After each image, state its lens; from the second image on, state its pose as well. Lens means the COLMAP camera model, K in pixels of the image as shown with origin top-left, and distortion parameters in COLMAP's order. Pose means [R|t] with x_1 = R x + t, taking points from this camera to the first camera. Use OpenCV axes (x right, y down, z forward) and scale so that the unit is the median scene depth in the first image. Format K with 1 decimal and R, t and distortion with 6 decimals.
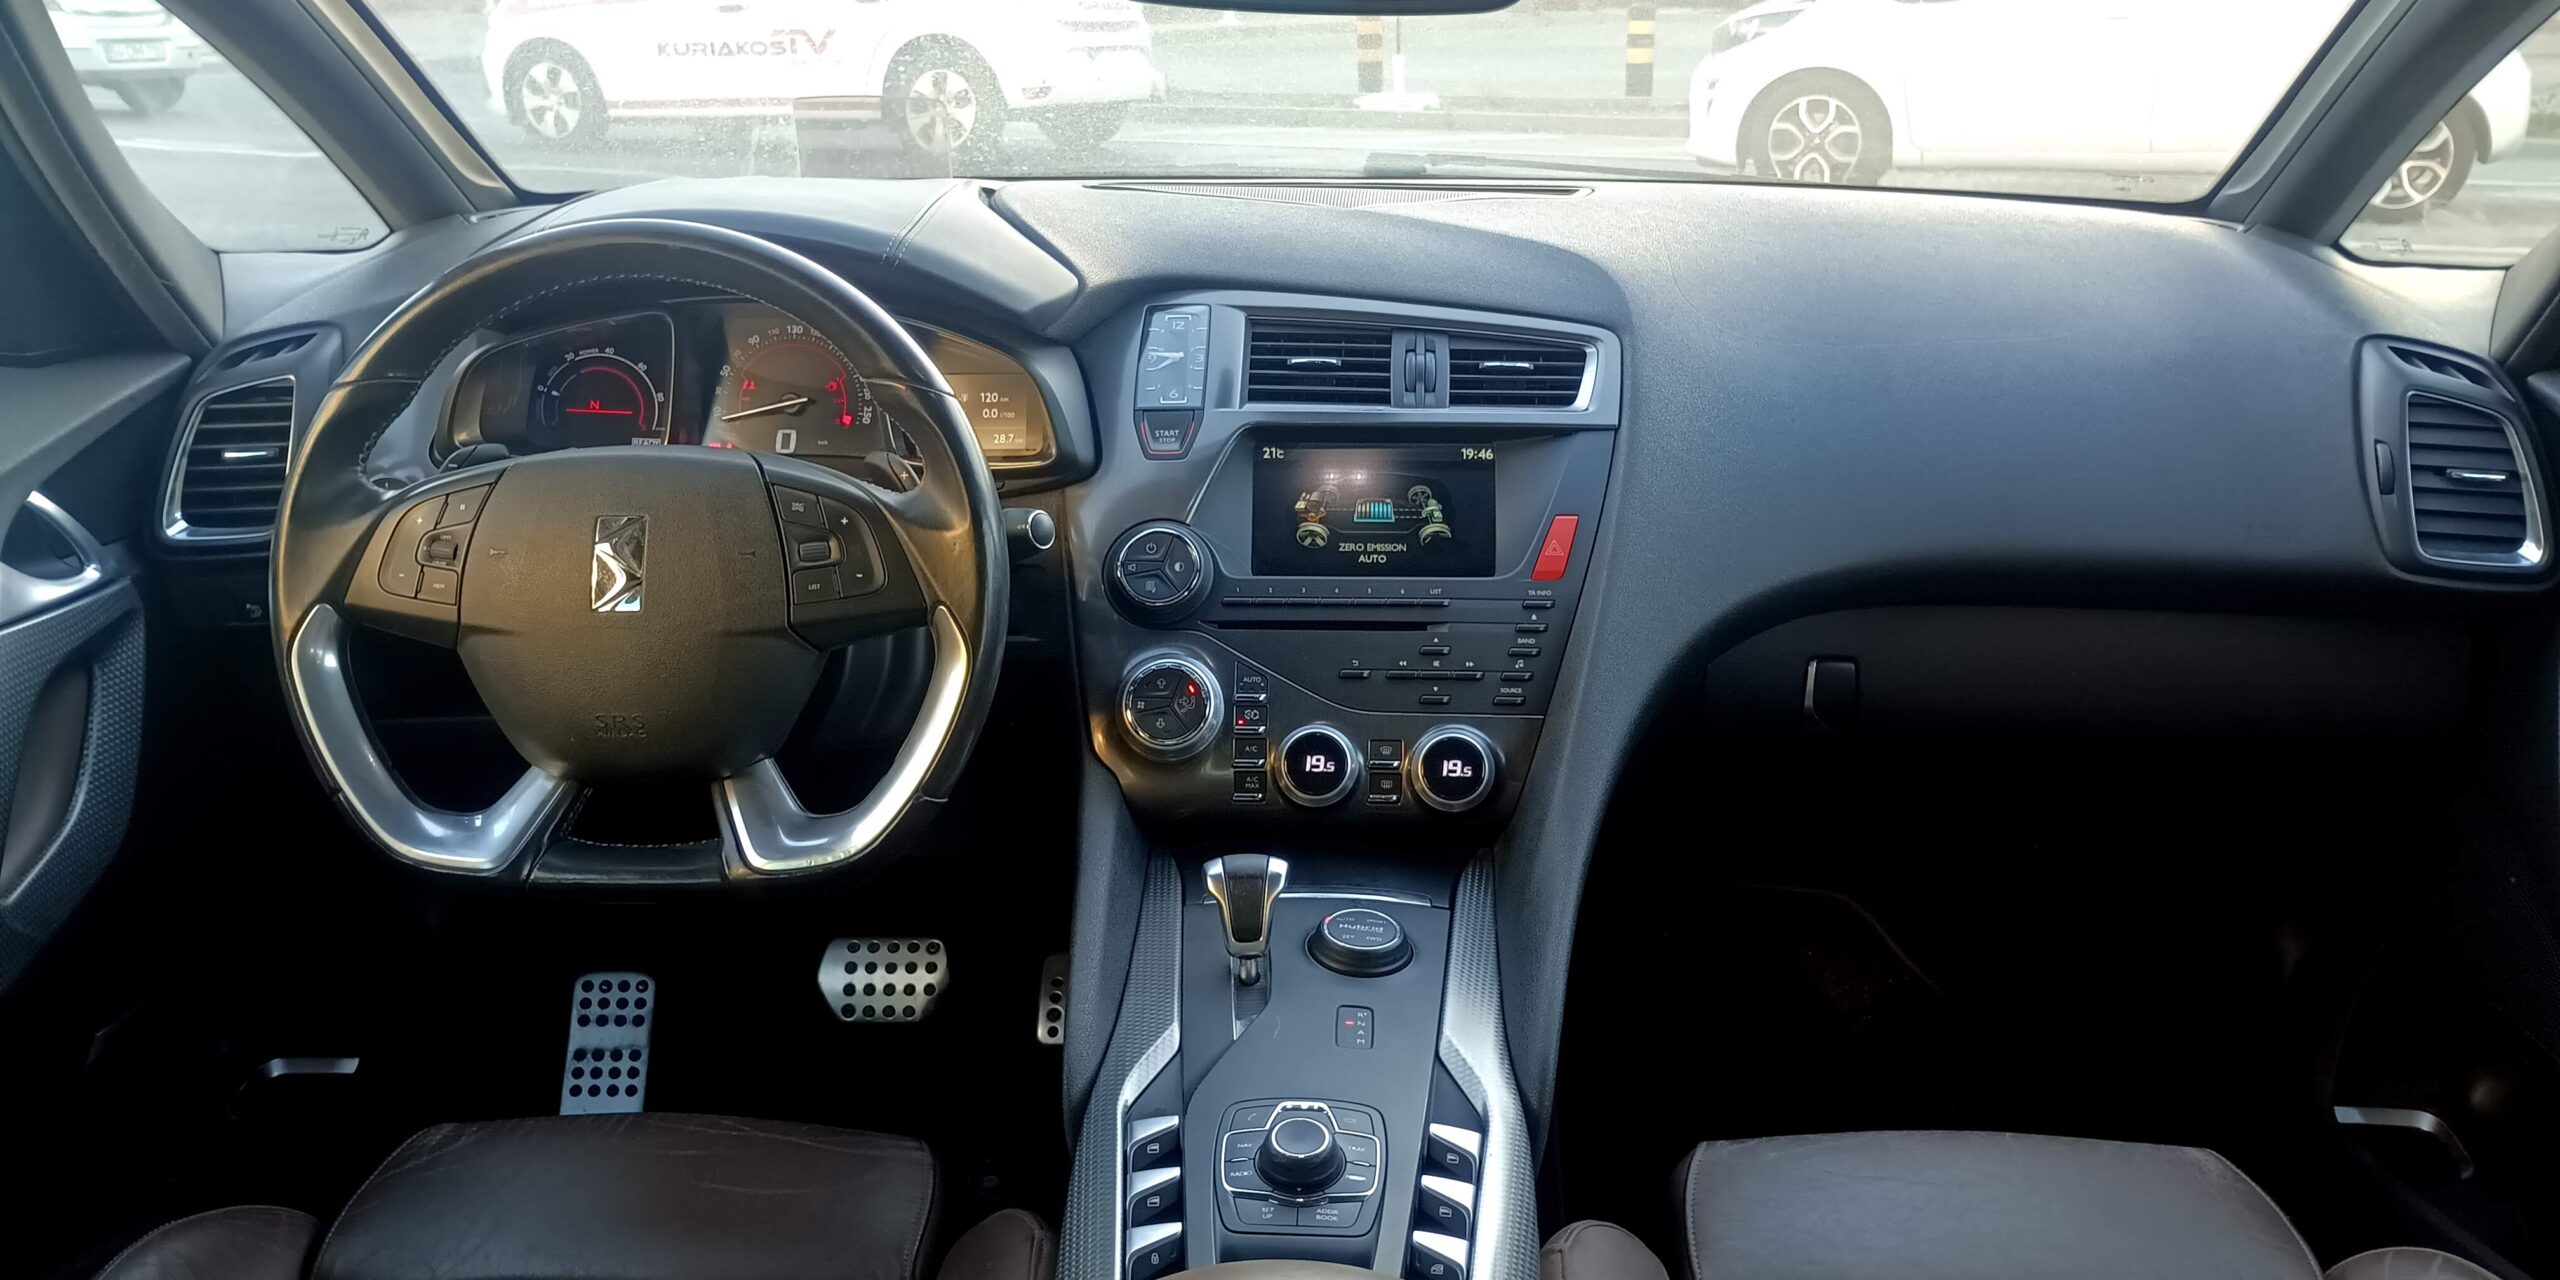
lens RADIAL K [[2125.9, 0, 1280.0], [0, 2125.9, 640.0], [0, 0, 1]] dist [0.101943, -0.195065]
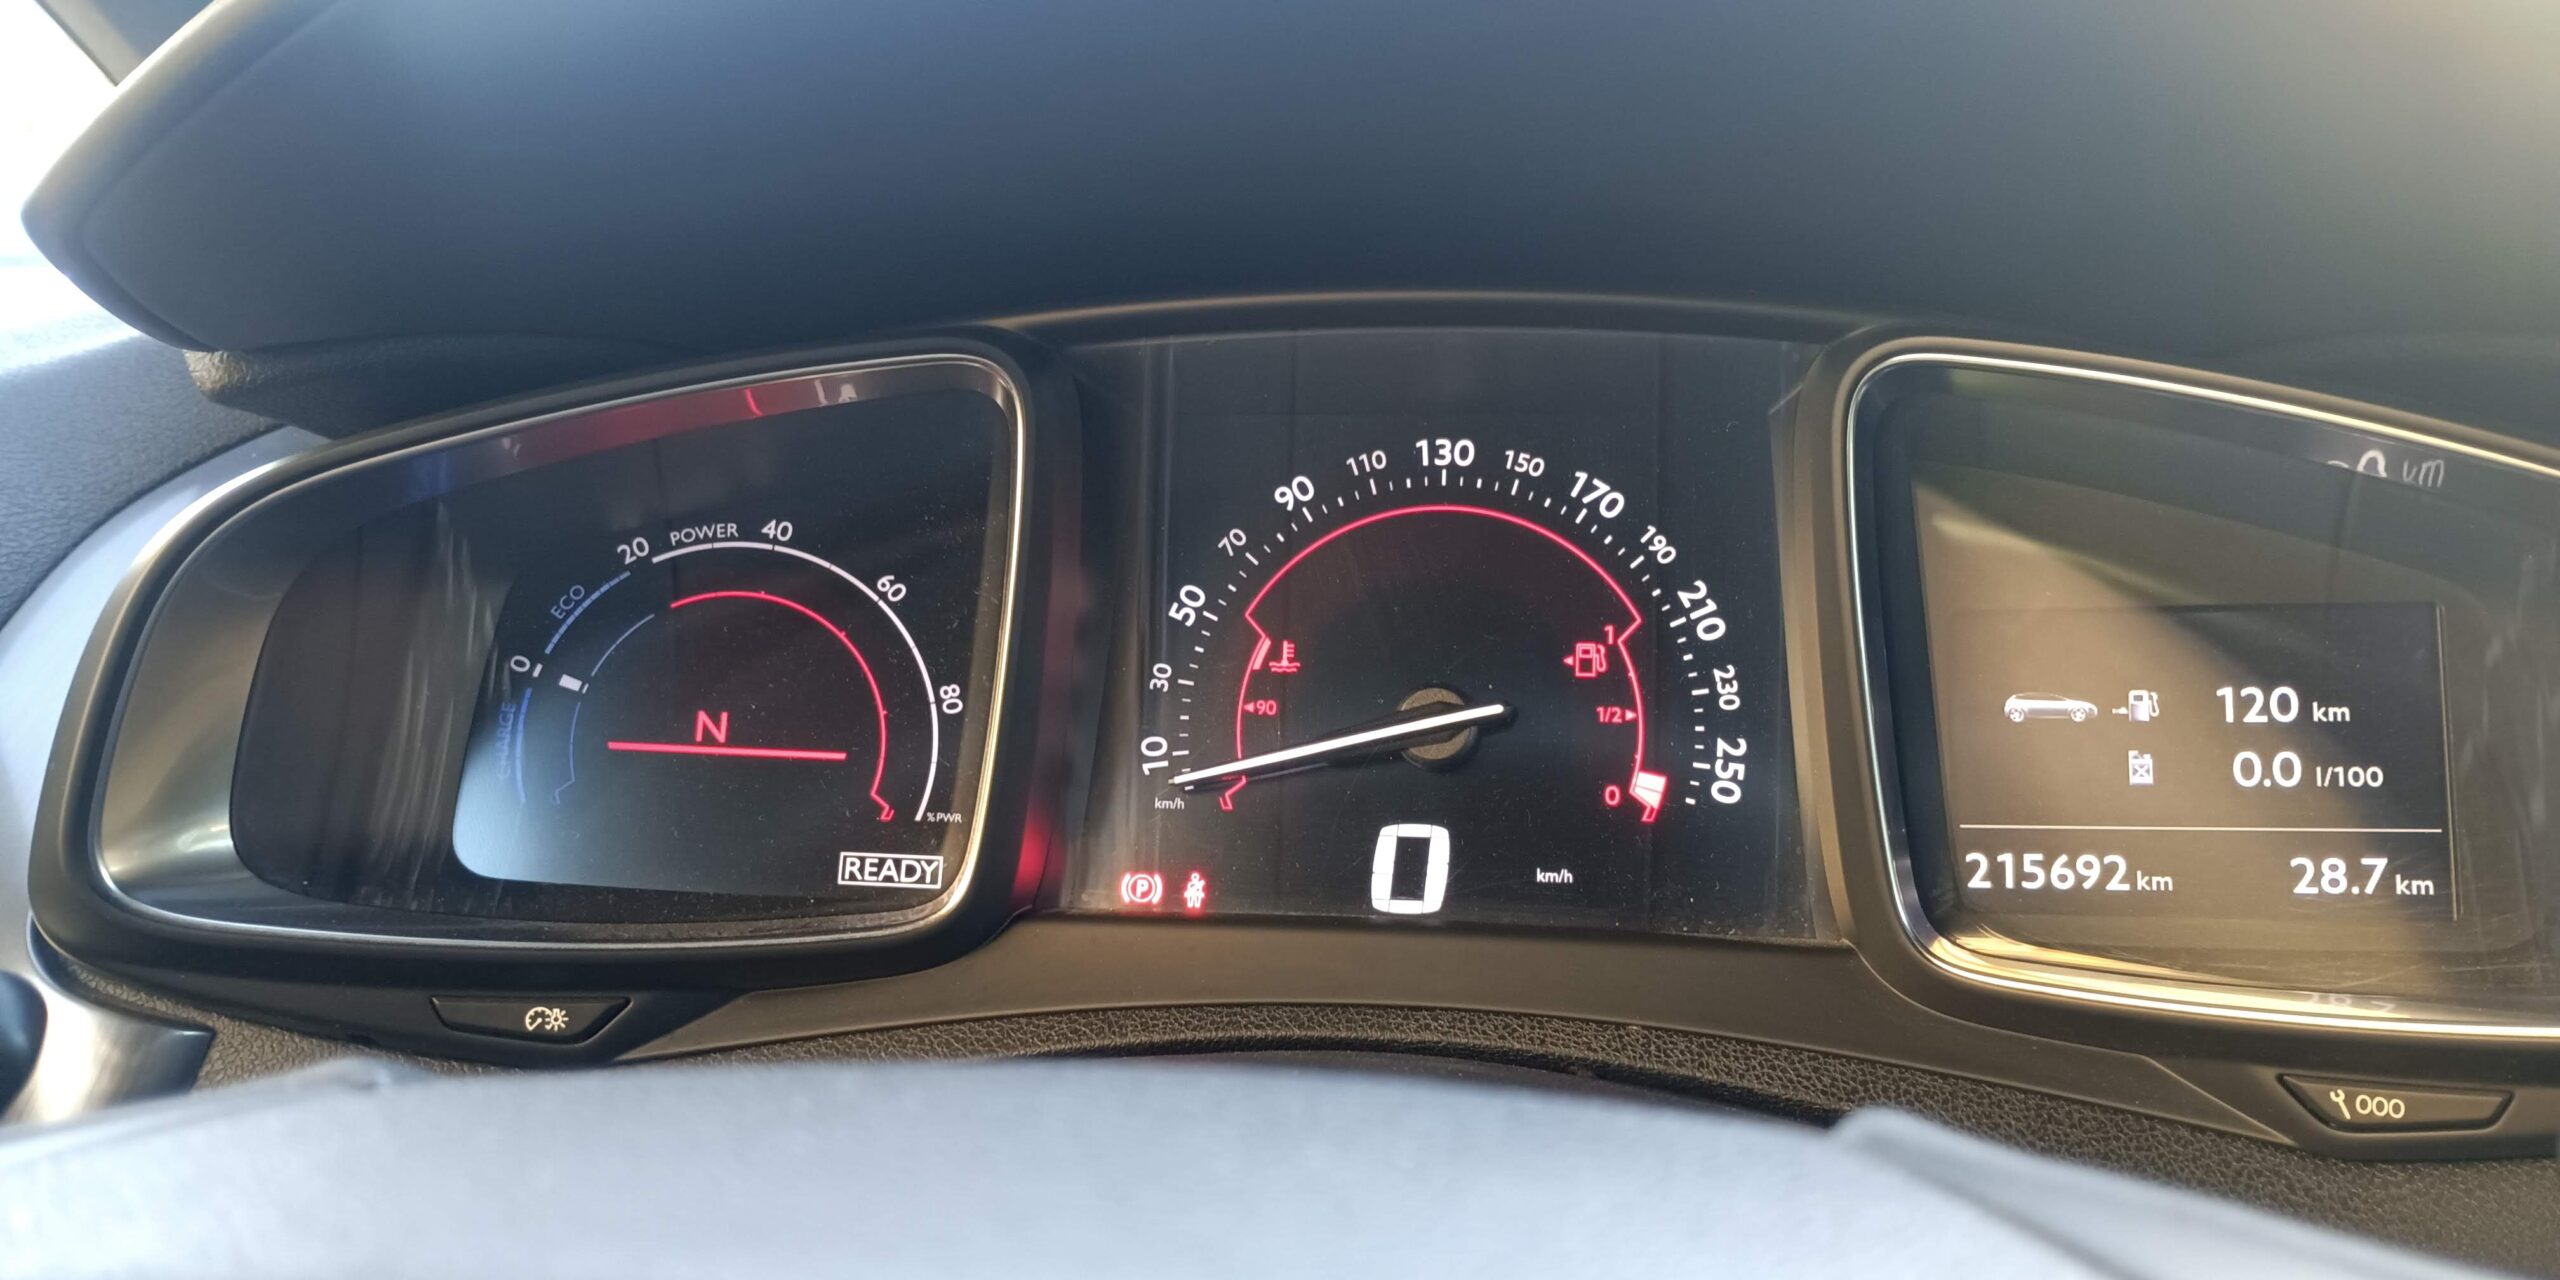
lens RADIAL K [[2025.7, 0, 1280.0], [0, 2025.7, 640.0], [0, 0, 1]] dist [0.060292, -0.159508]
pose [[0.995439, 0.005025, -0.095272, -0.229925], [-0.019390, 0.988425, -0.150465, -0.085448], [0.093413, 0.151626, 0.984014, 0.772801]]
